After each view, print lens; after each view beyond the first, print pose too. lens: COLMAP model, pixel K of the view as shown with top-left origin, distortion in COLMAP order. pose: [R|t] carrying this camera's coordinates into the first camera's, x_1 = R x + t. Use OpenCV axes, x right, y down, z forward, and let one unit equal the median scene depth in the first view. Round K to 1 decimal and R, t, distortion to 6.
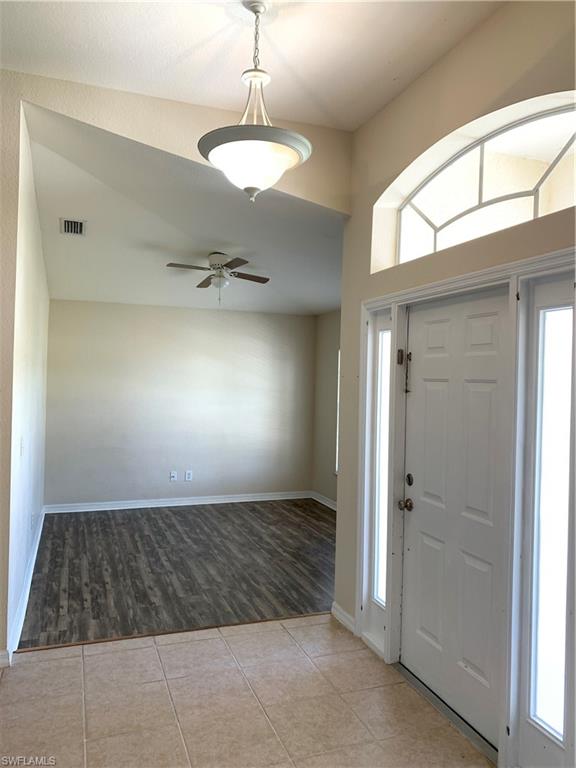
lens RADIAL K [[592.3, 0, 292.7], [0, 592.3, 380.1], [0, 0, 1]] dist [0.033386, -0.027410]
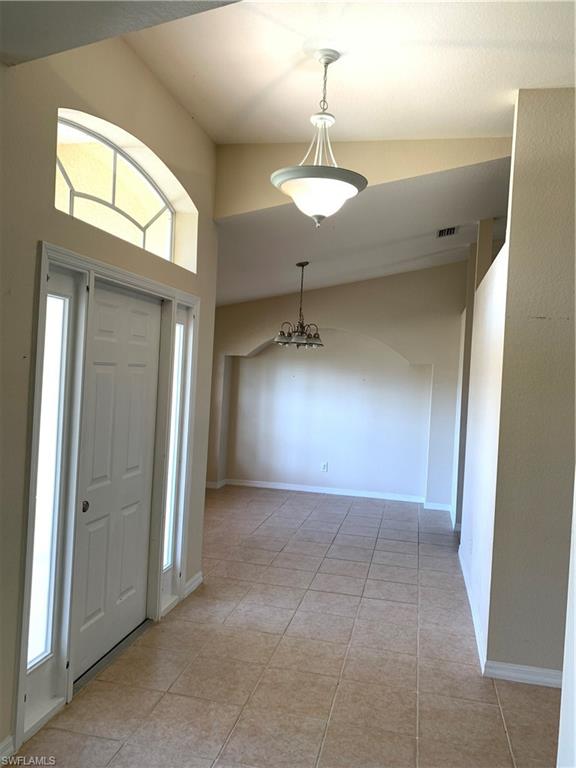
lens RADIAL K [[592.3, 0, 291.4], [0, 592.3, 386.1], [0, 0, 1]] dist [0.033386, -0.027410]
pose [[-0.840679, -0.081046, 0.535435, -0.592057], [-0.070609, 0.996702, 0.040002, -0.026049], [-0.536911, -0.004177, -0.843629, 1.762654]]
